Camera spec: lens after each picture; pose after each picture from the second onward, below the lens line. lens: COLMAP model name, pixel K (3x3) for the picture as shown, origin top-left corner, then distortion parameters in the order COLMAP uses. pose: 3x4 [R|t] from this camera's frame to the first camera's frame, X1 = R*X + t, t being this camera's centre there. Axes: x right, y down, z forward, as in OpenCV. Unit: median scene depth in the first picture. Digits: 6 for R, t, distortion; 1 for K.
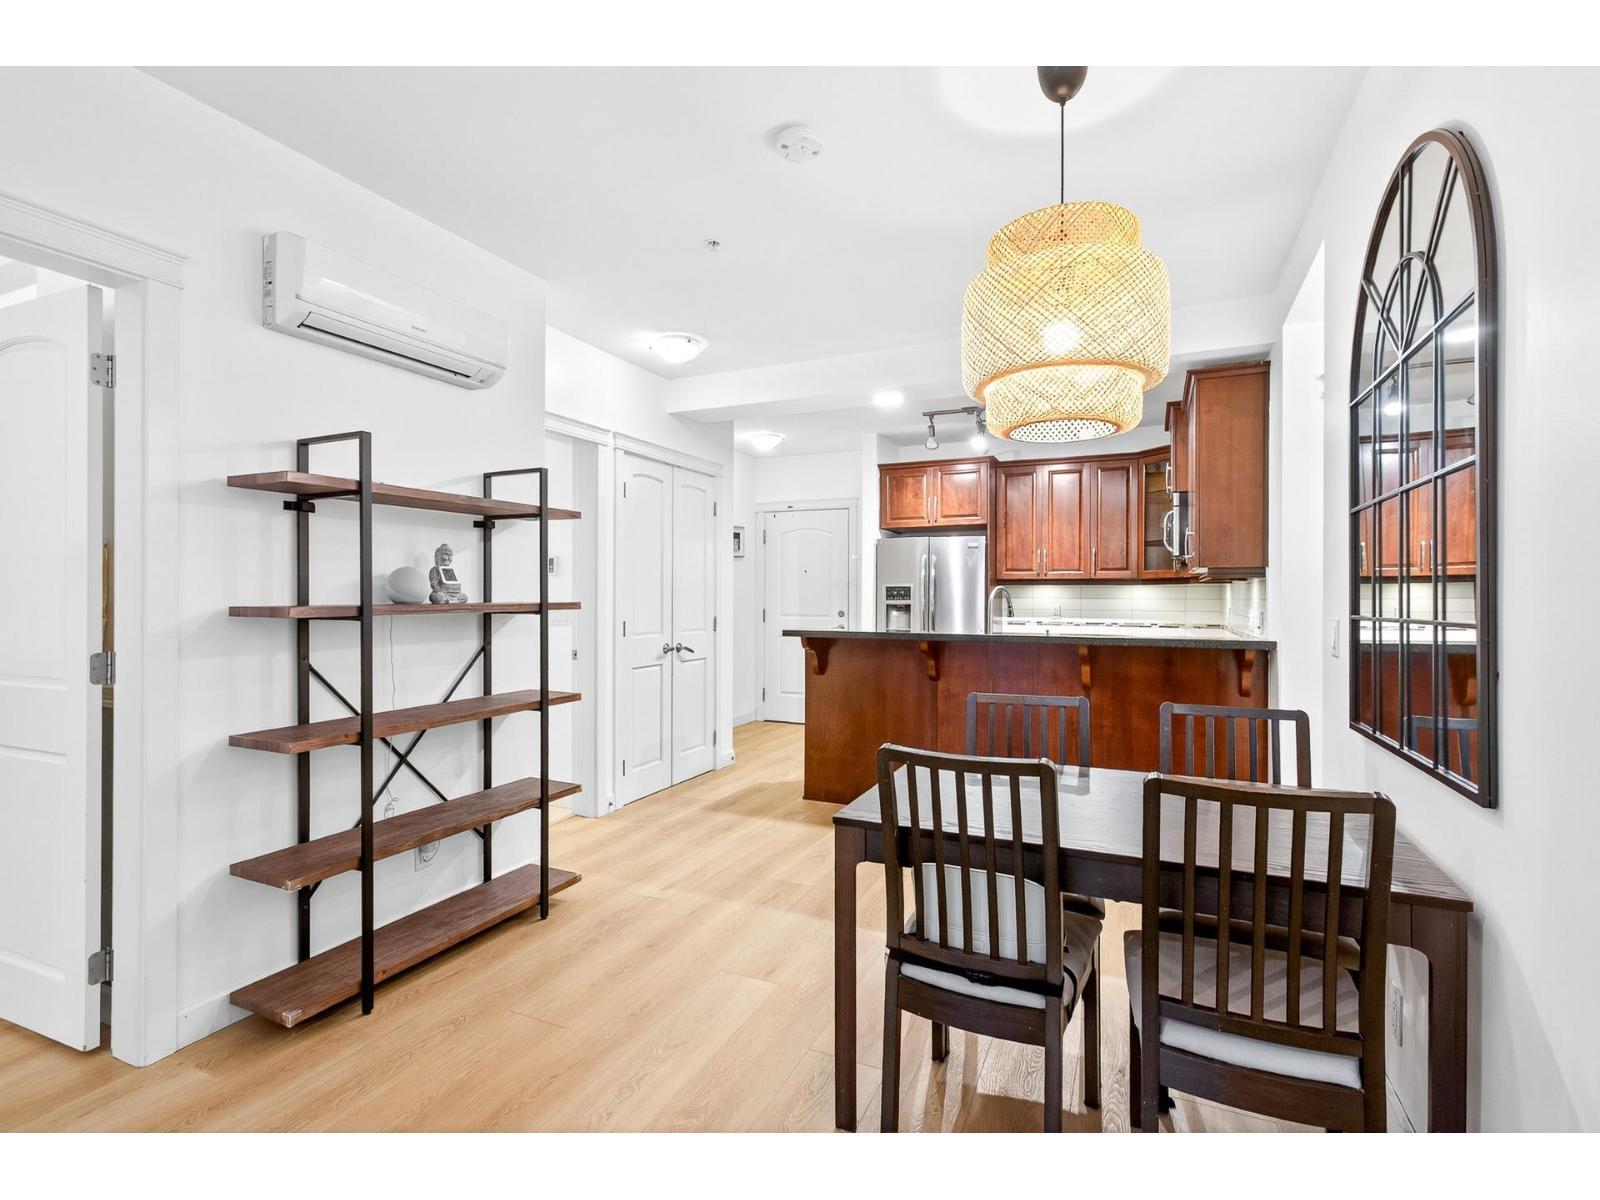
lens RADIAL K [[759.7, 0, 805.2], [0, 759.7, 594.6], [0, 0, 1]] dist [-0.008183, 0.004466]
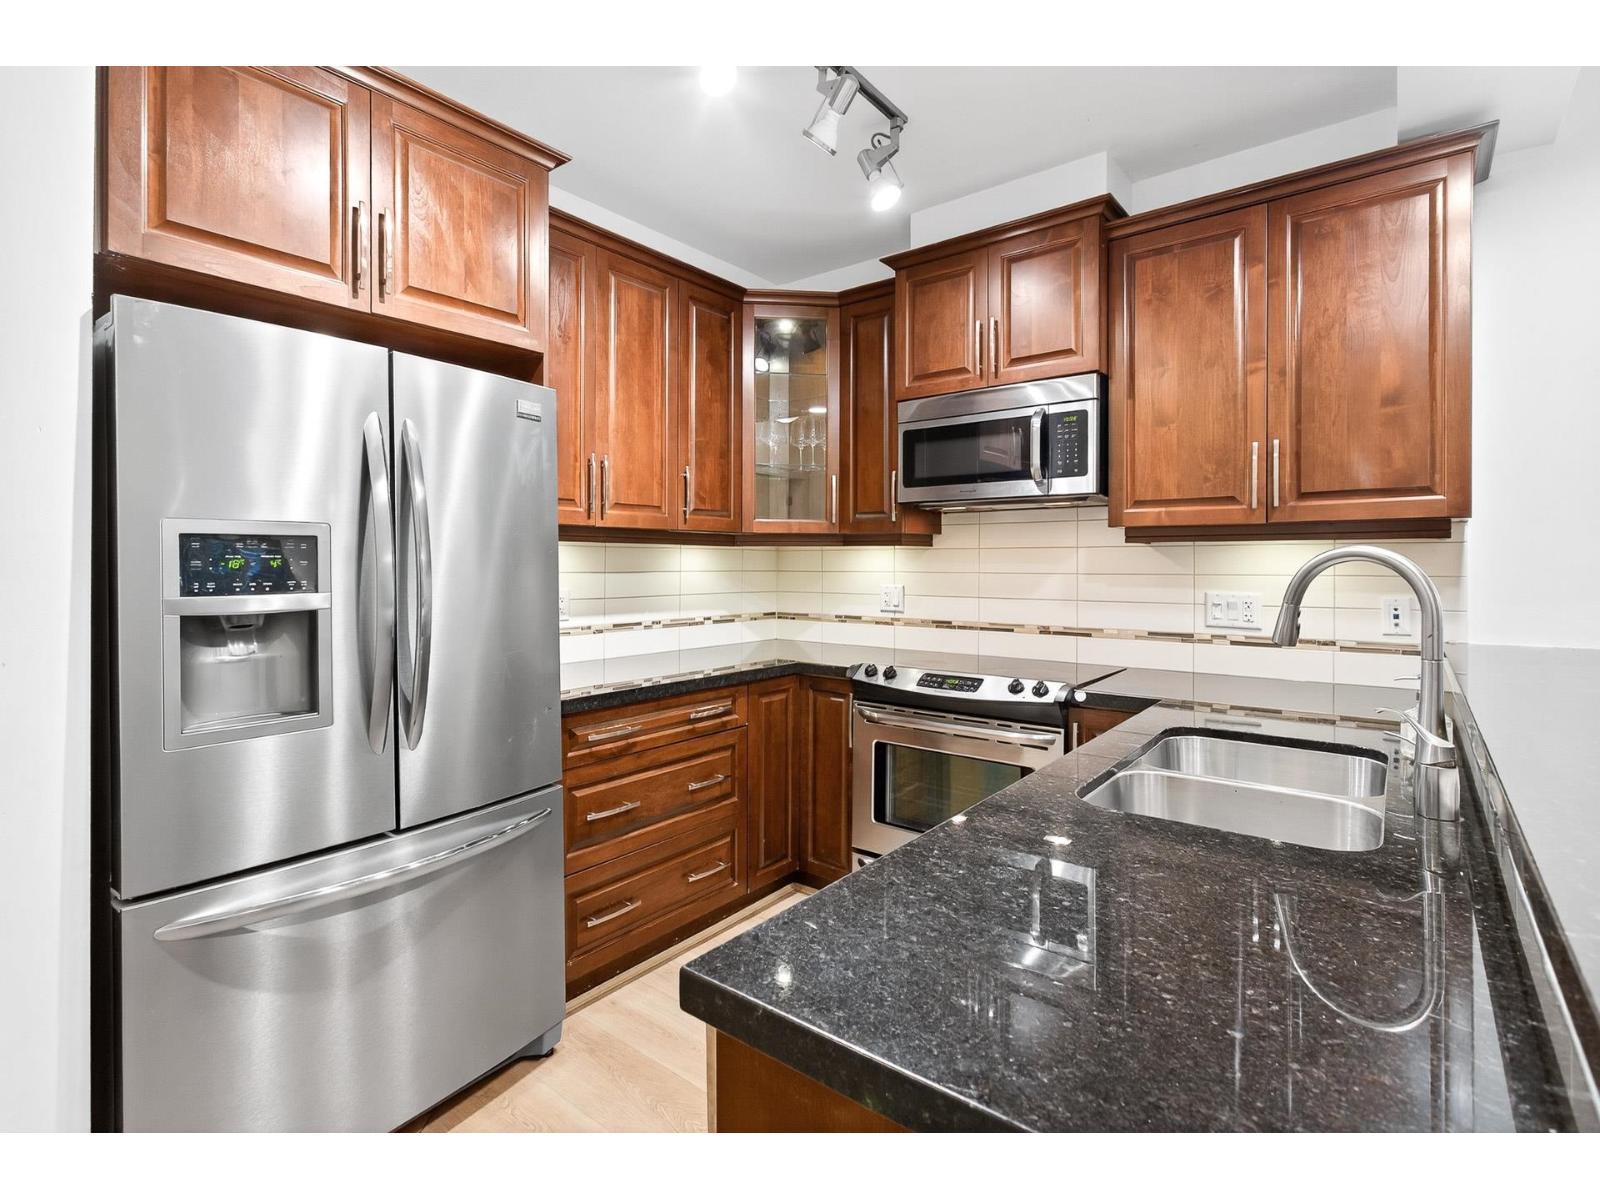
lens RADIAL K [[759.7, 0, 791.5], [0, 759.7, 559.7], [0, 0, 1]] dist [-0.008183, 0.004466]
pose [[0.246972, -0.000833, 0.969022, -0.055593], [-0.001763, 0.999998, 0.001309, -0.003619], [-0.969021, -0.002032, 0.246970, 0.801624]]
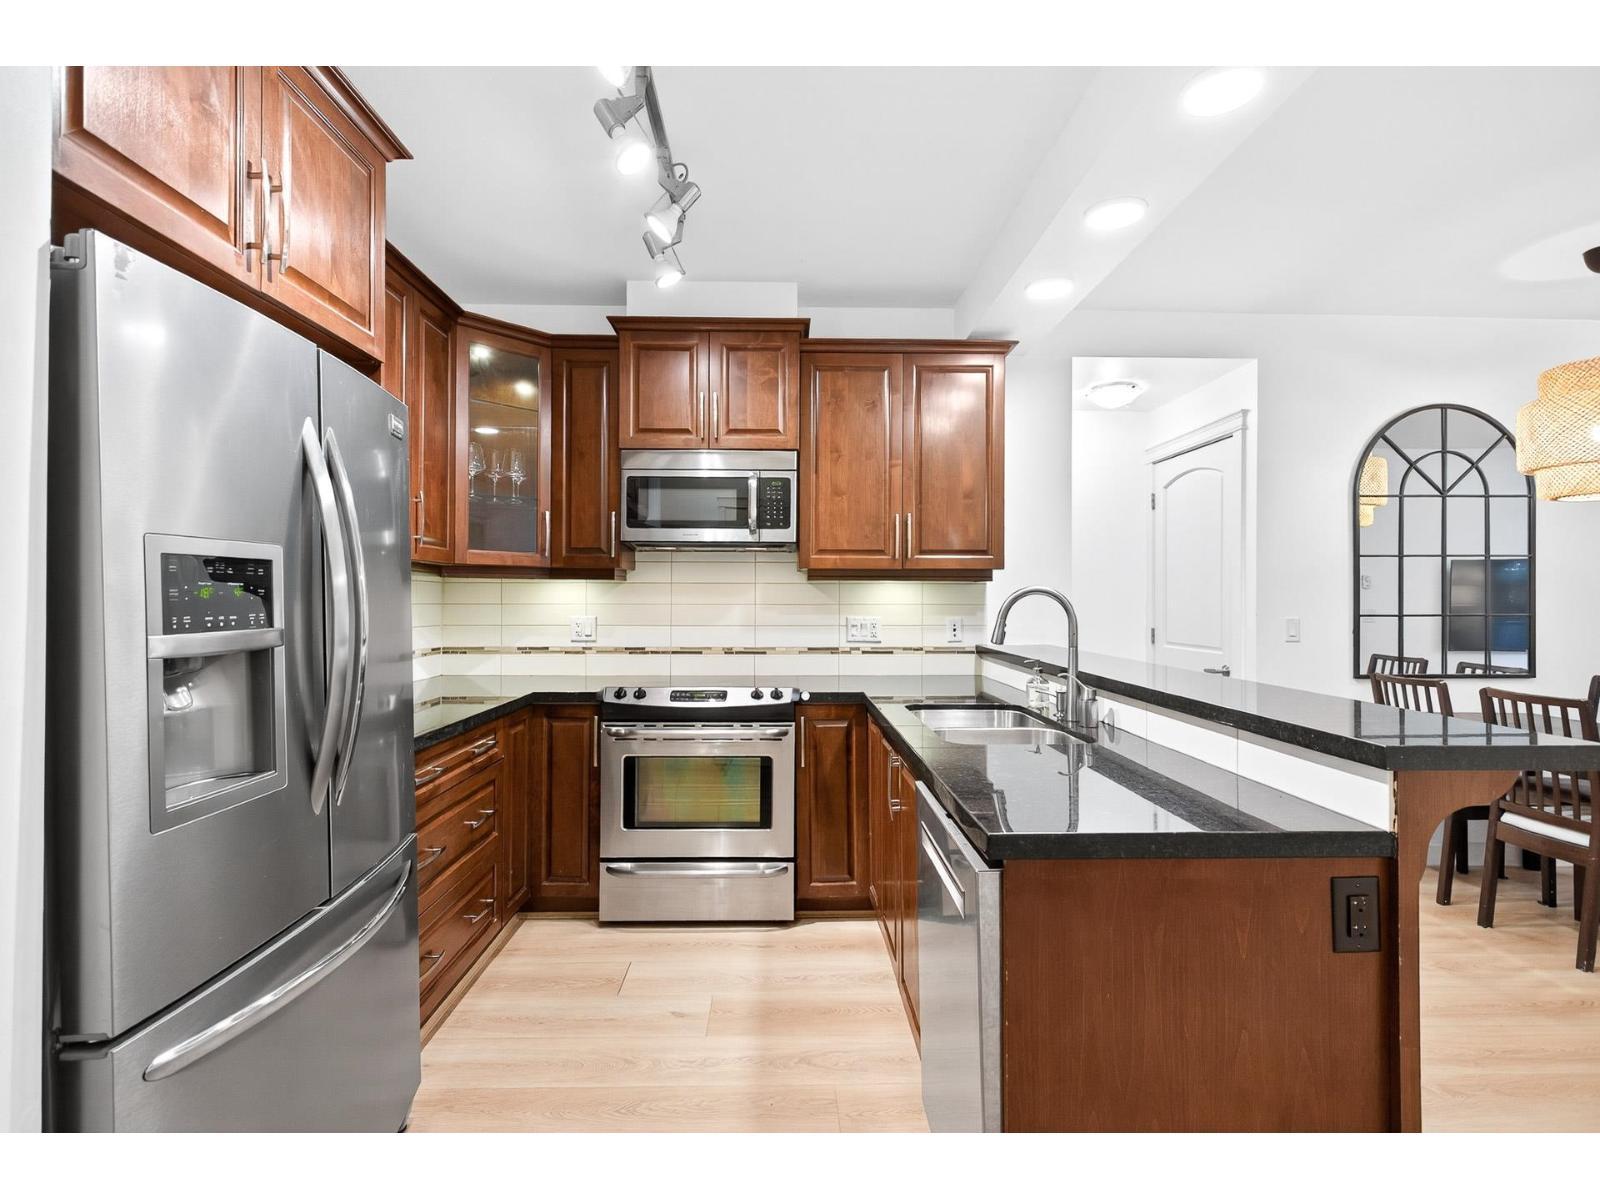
lens RADIAL K [[759.7, 0, 794.1], [0, 759.7, 591.2], [0, 0, 1]] dist [-0.008183, 0.004466]
pose [[-0.429984, 0.001649, 0.902835, -0.101382], [-0.006772, 0.999964, -0.005052, -0.002194], [-0.902811, -0.008286, -0.429957, 0.967953]]
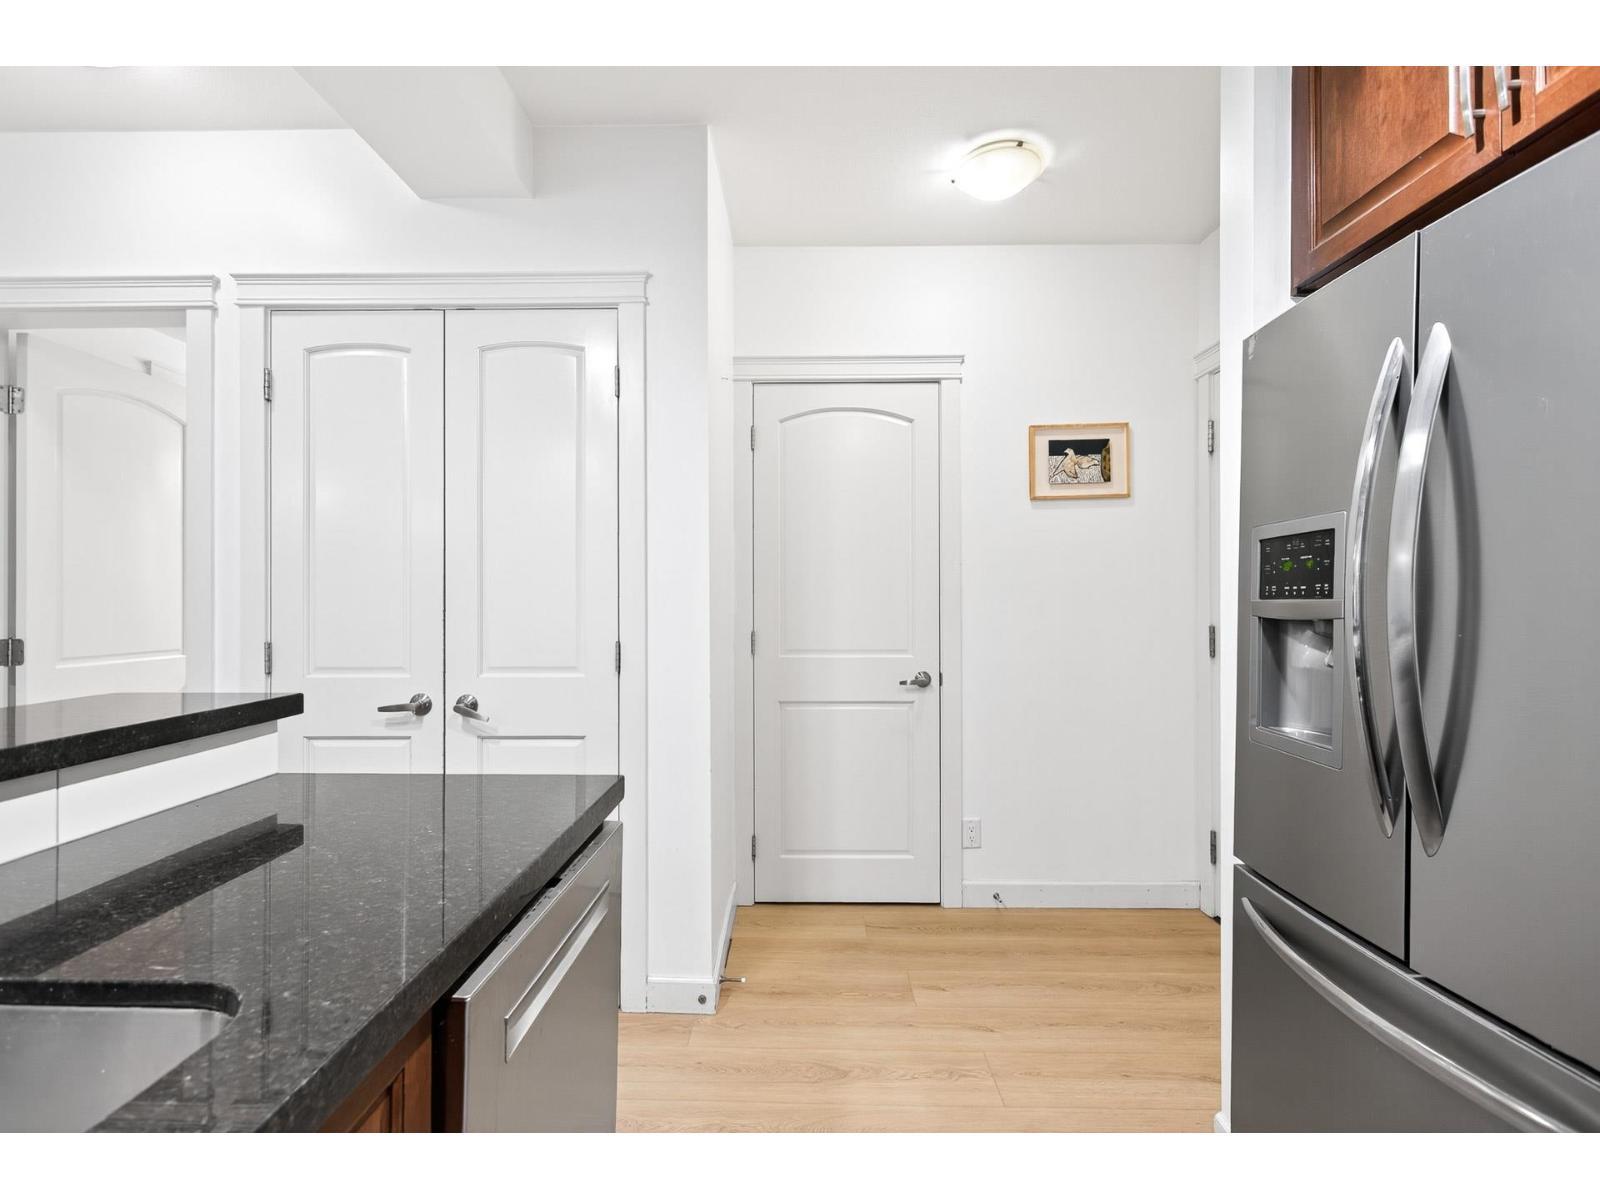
lens RADIAL K [[759.7, 0, 798.9], [0, 759.7, 600.3], [0, 0, 1]] dist [-0.008183, 0.004466]
pose [[0.399875, -0.004764, -0.916557, 0.262935], [0.006196, 0.999978, -0.002494, 0.007468], [0.916549, -0.004682, 0.399896, 0.803337]]
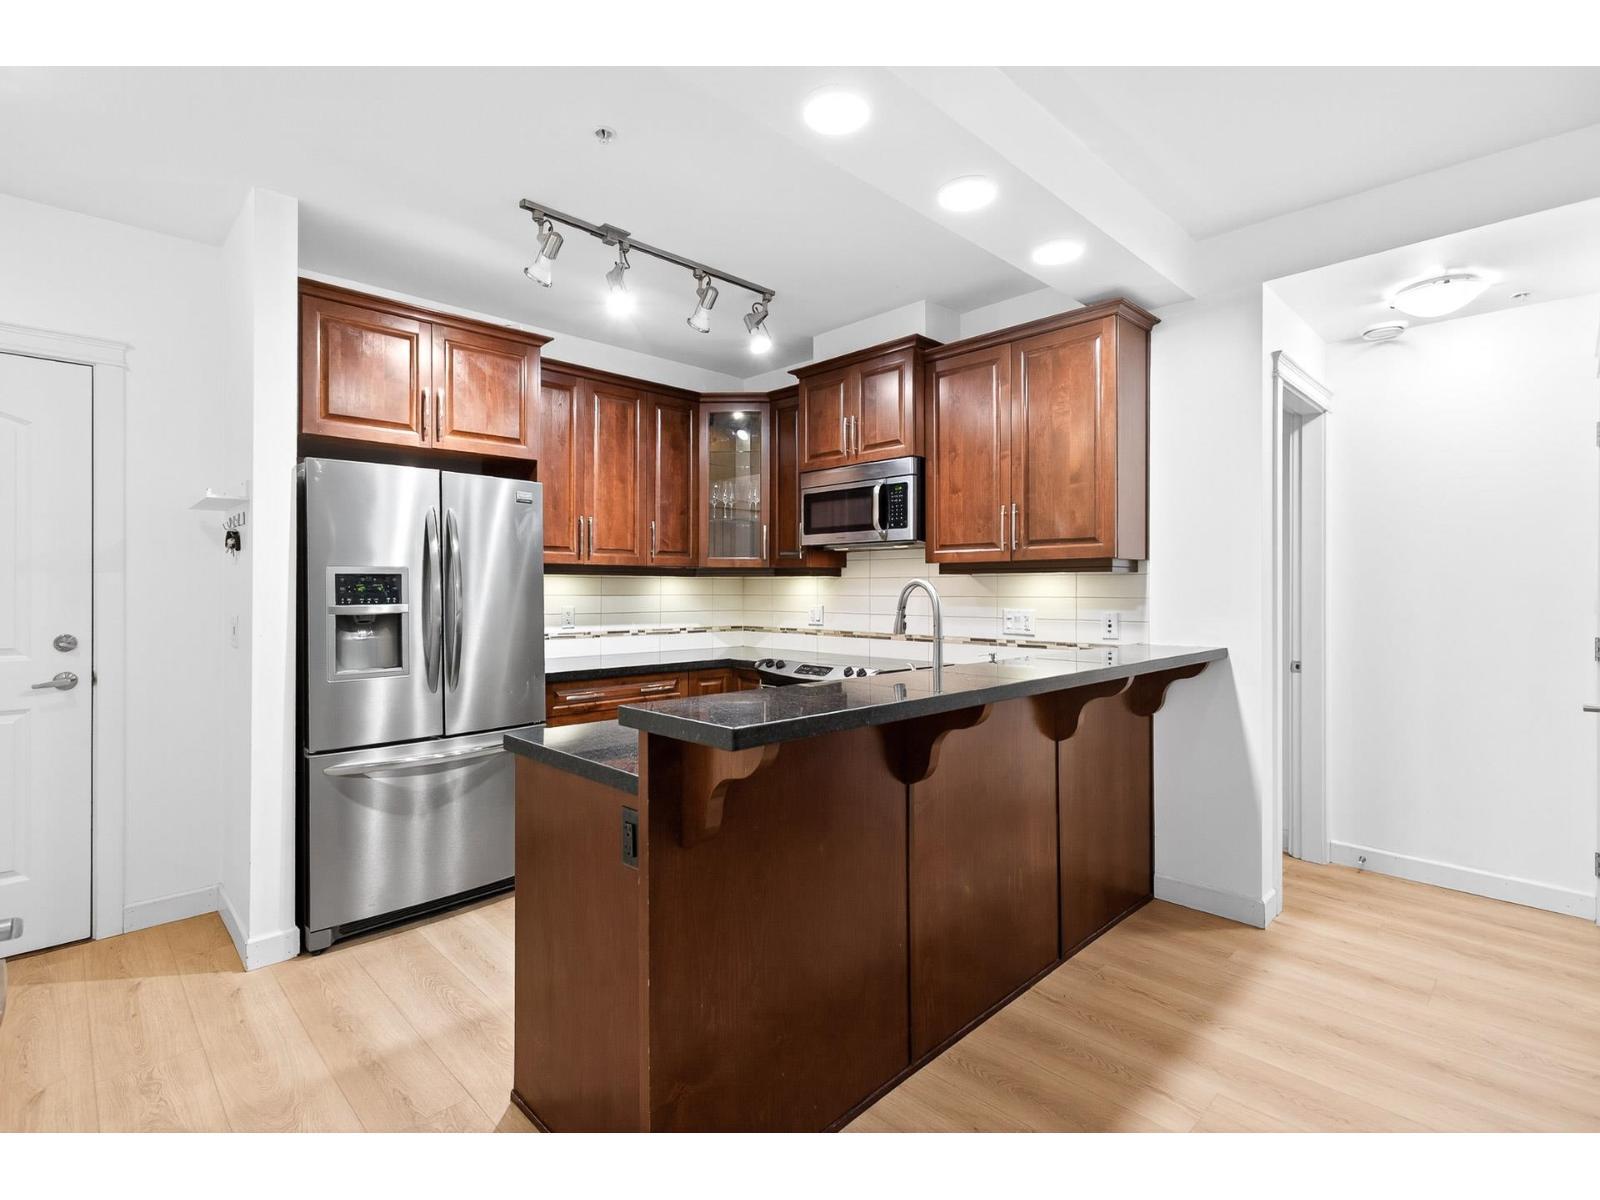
lens RADIAL K [[759.7, 0, 788.5], [0, 759.7, 584.3], [0, 0, 1]] dist [-0.008183, 0.004466]
pose [[0.369920, 0.001204, 0.929063, -0.195927], [-0.000740, 0.999999, -0.001001, -0.004239], [-0.929063, -0.000317, 0.369921, 0.623442]]
